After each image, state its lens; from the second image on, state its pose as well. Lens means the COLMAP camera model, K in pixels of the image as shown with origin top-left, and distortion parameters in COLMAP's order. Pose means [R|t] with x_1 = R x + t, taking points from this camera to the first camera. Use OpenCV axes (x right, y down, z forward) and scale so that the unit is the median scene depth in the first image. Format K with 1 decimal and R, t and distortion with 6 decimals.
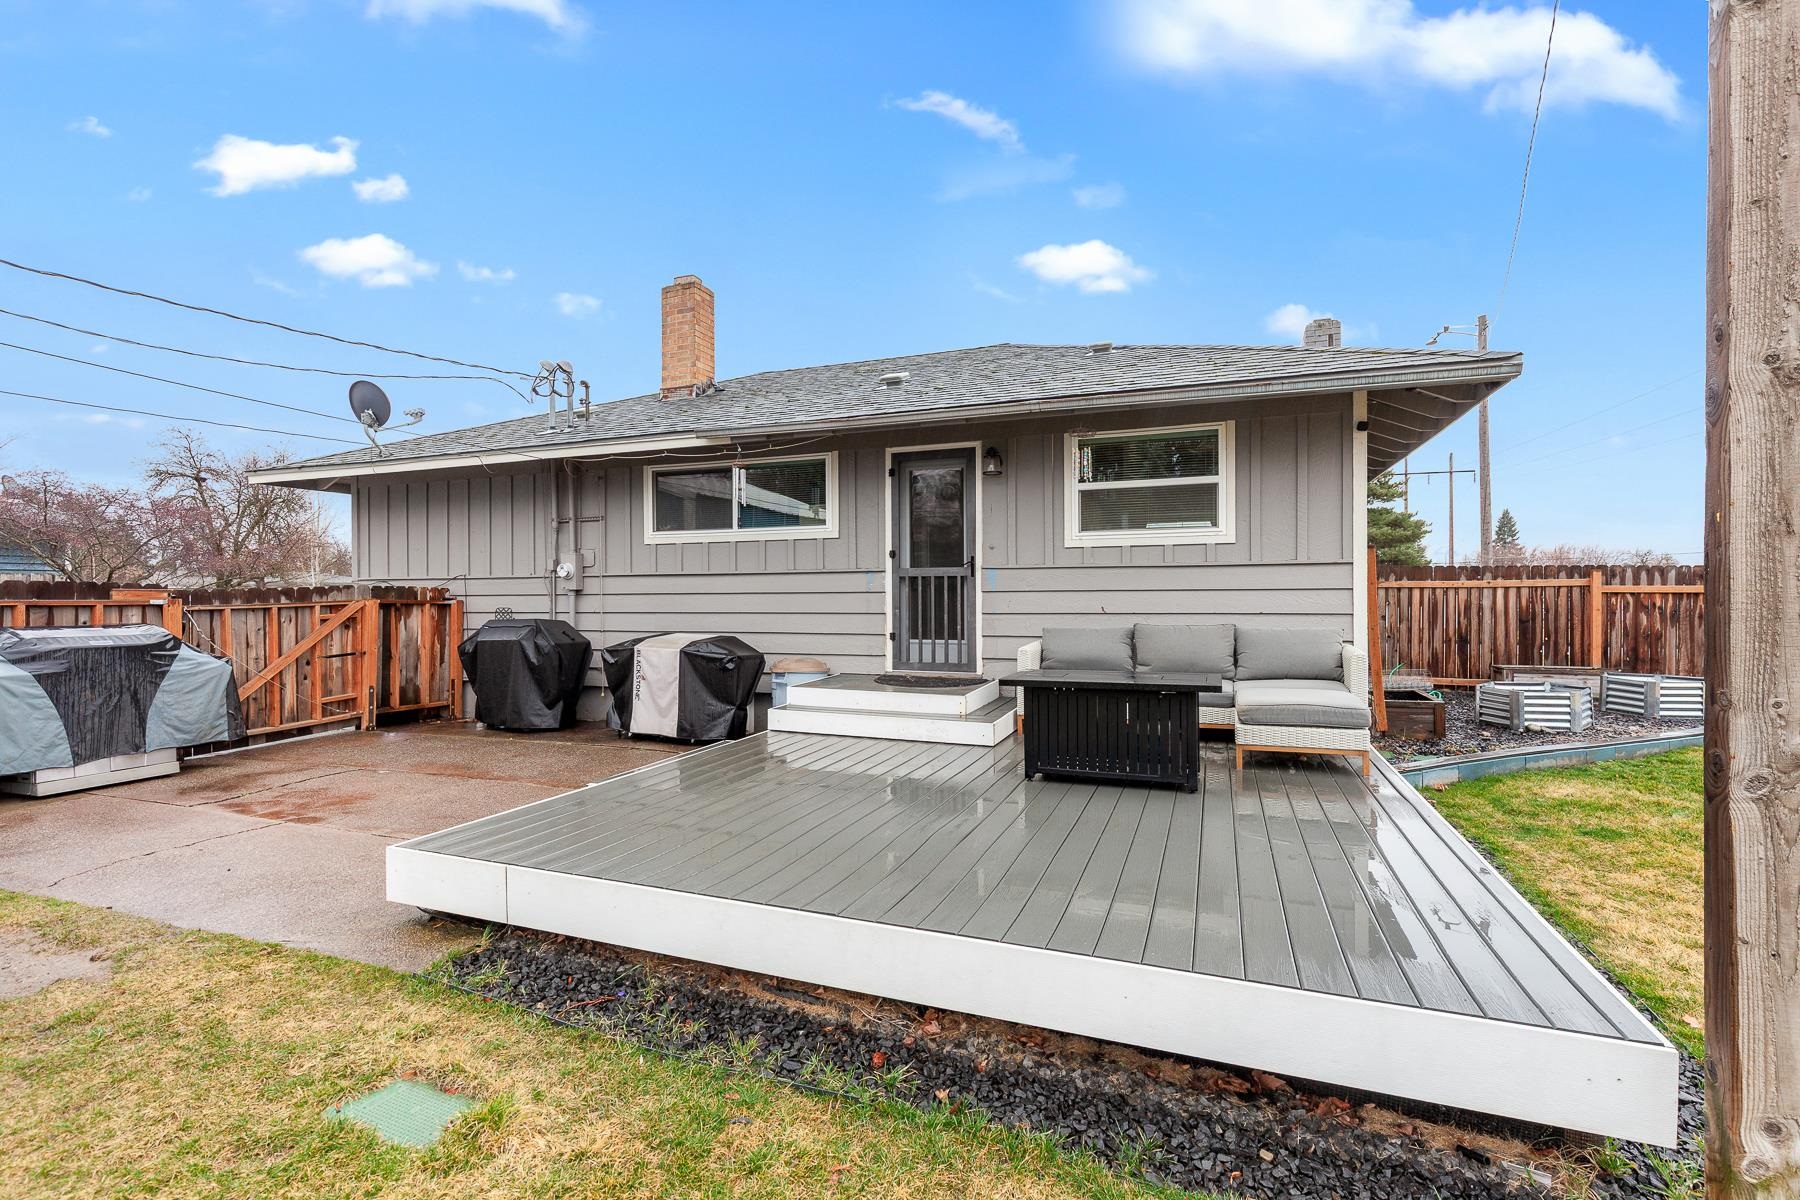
lens RADIAL K [[794.6, 0, 900.0], [0, 794.6, 600.0], [0, 0, 1]] dist [0.000603, 0.000024]
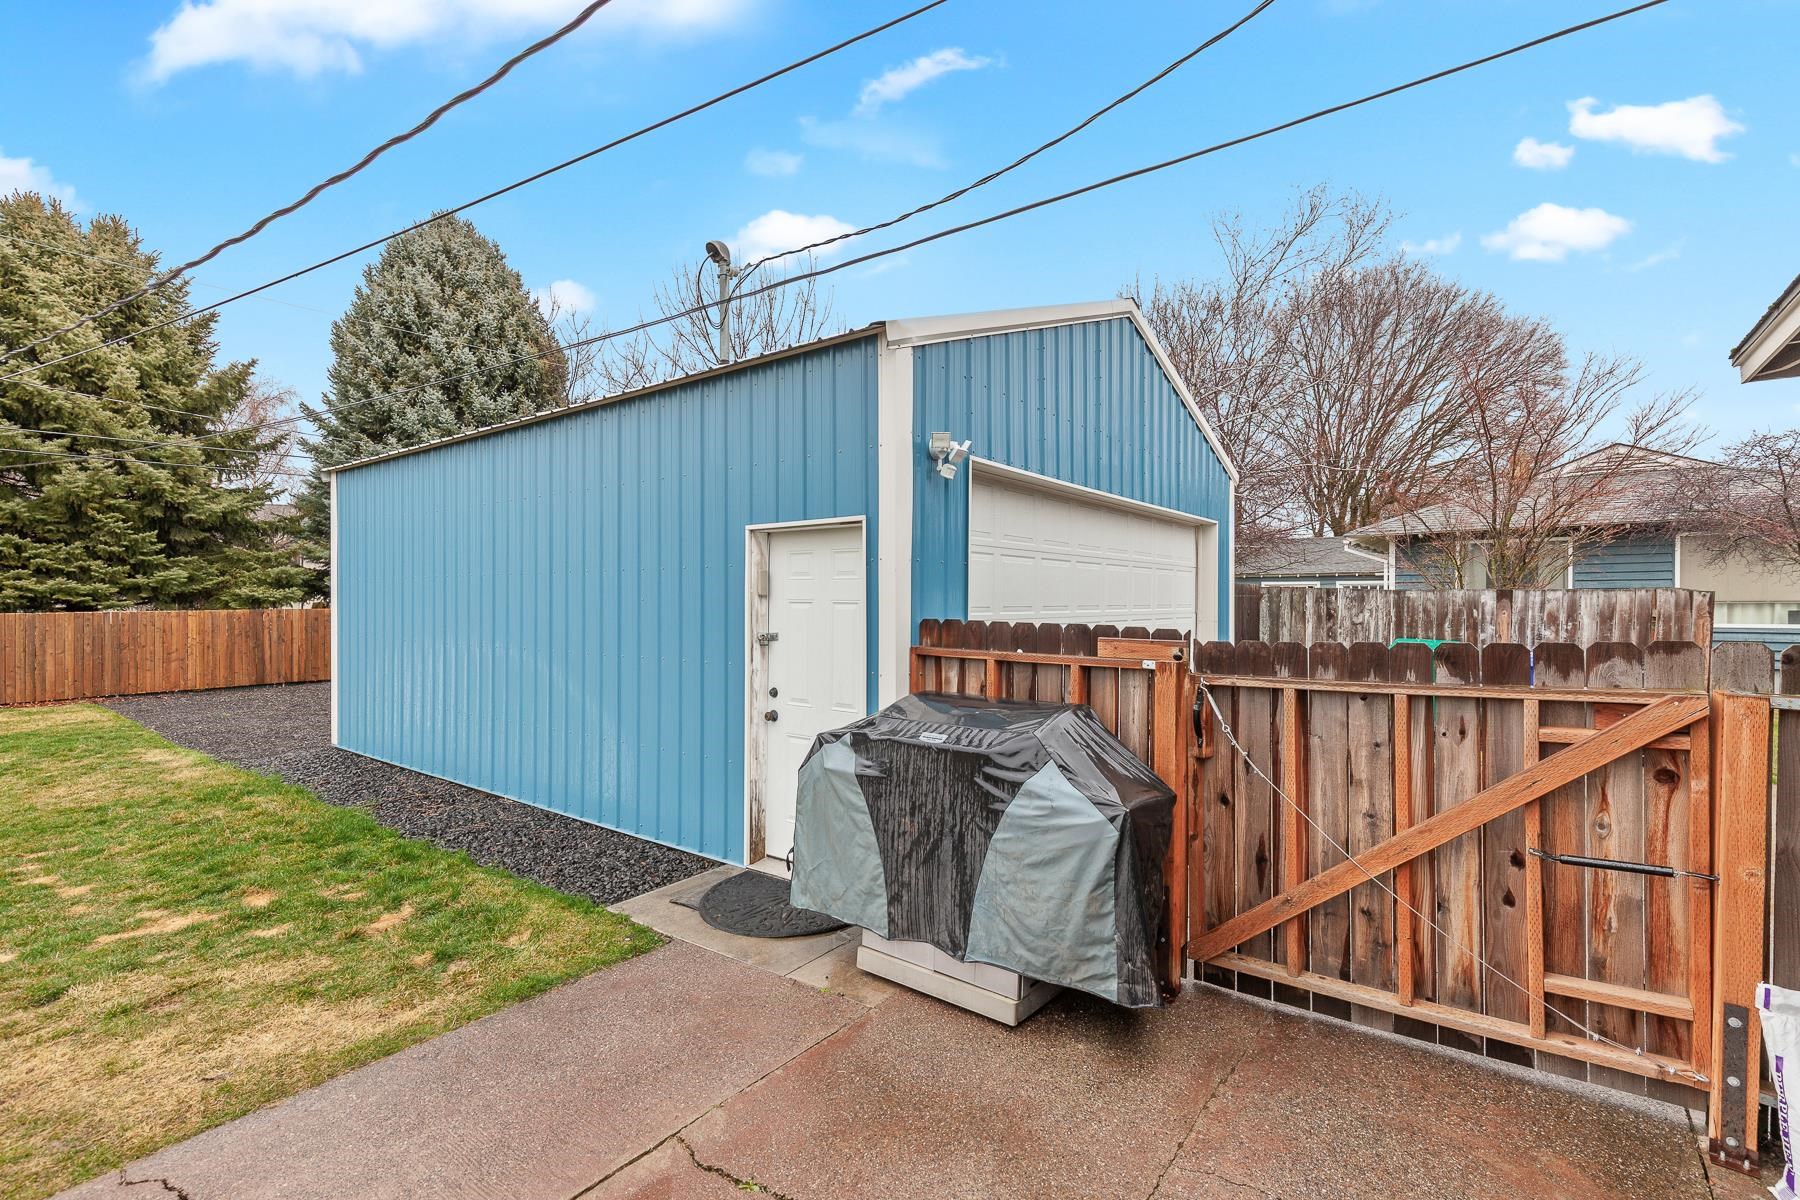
lens RADIAL K [[820.4, 0, 903.9], [0, 820.4, 587.6], [0, 0, 1]] dist [0.000030, -0.000132]
pose [[-0.267536, -0.005061, -0.963535, -0.248699], [-0.012486, 0.999920, -0.001785, -0.029415], [0.963467, 0.011553, -0.267578, 0.649187]]
